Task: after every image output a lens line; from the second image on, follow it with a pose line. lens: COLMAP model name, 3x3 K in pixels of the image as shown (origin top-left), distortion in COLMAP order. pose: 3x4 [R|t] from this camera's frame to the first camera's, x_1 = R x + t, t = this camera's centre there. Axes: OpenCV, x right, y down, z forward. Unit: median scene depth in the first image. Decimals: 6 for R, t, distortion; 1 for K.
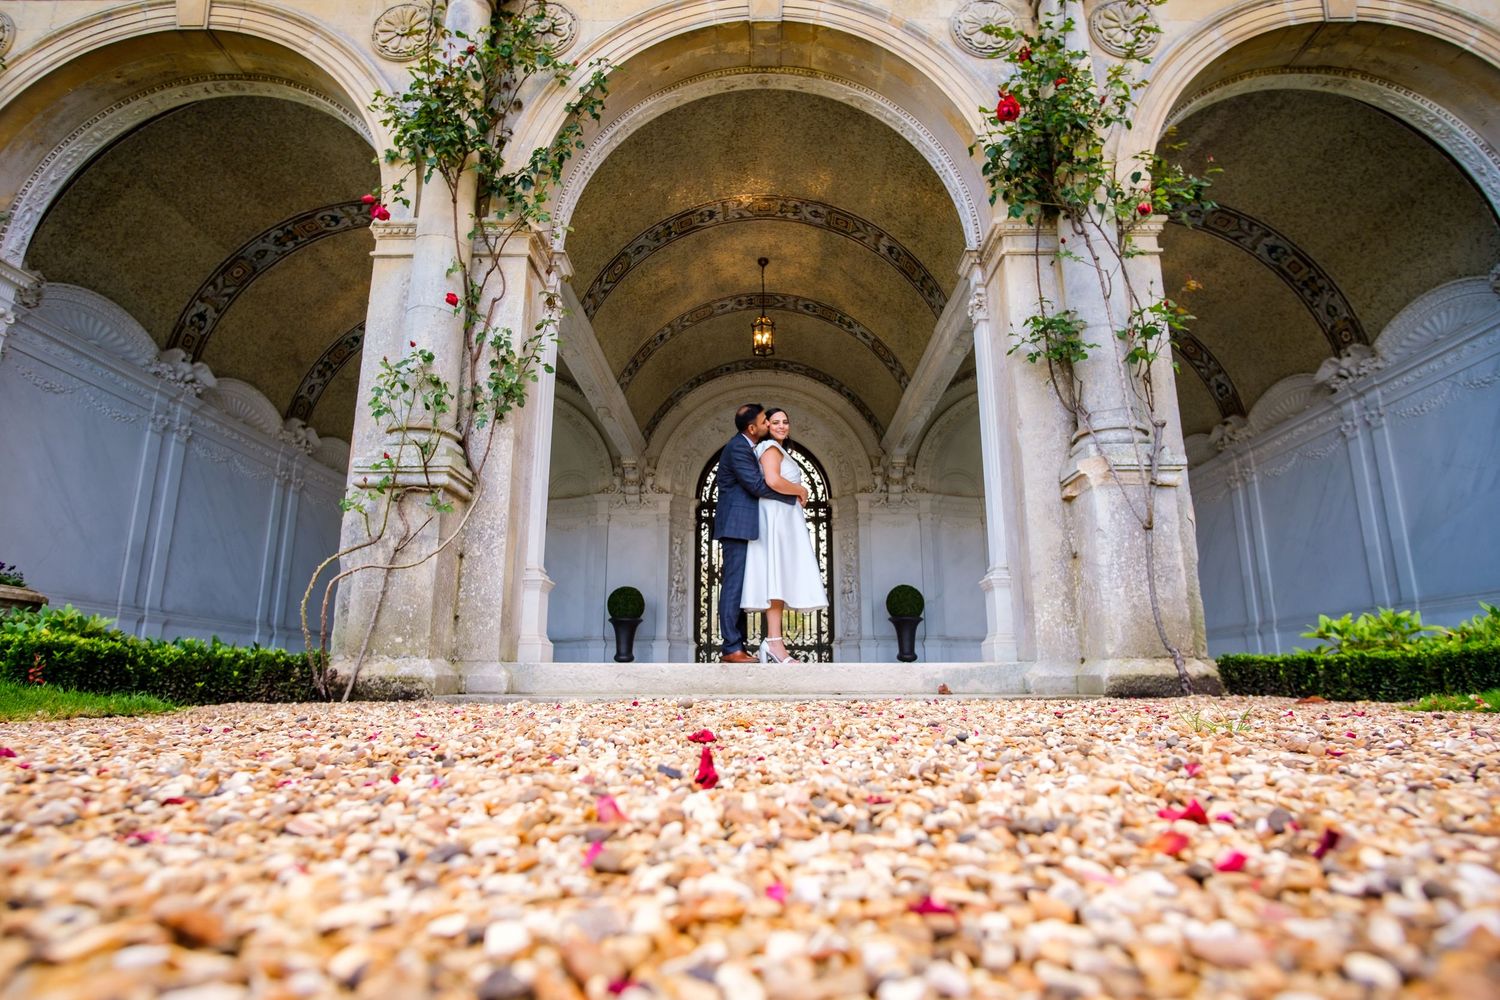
lens RADIAL K [[852.5, 0, 750.0], [0, 852.5, 500.0], [0, 0, 1]] dist [-0.028997, -0.000030]
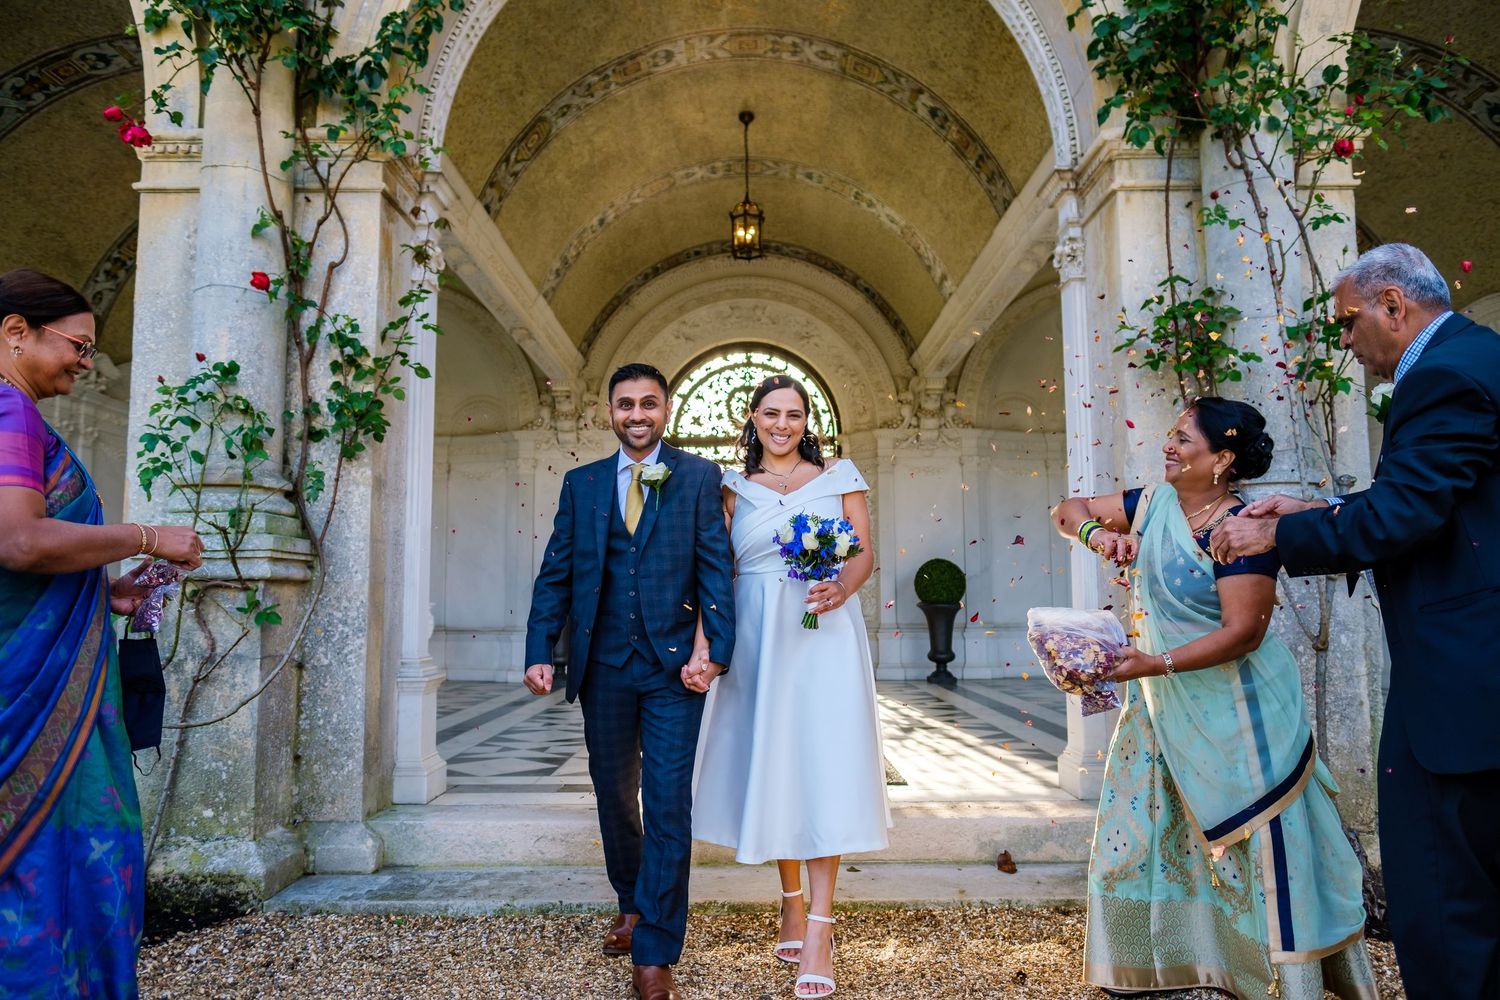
lens RADIAL K [[1103.9, 0, 750.0], [0, 1103.9, 500.0], [0, 0, 1]] dist [-0.003346, -0.000272]
pose [[0.999848, -0.004825, 0.016738, 0.003317], [0.002476, 0.990478, 0.137646, -0.170202], [-0.017243, -0.137583, 0.990340, 0.131986]]
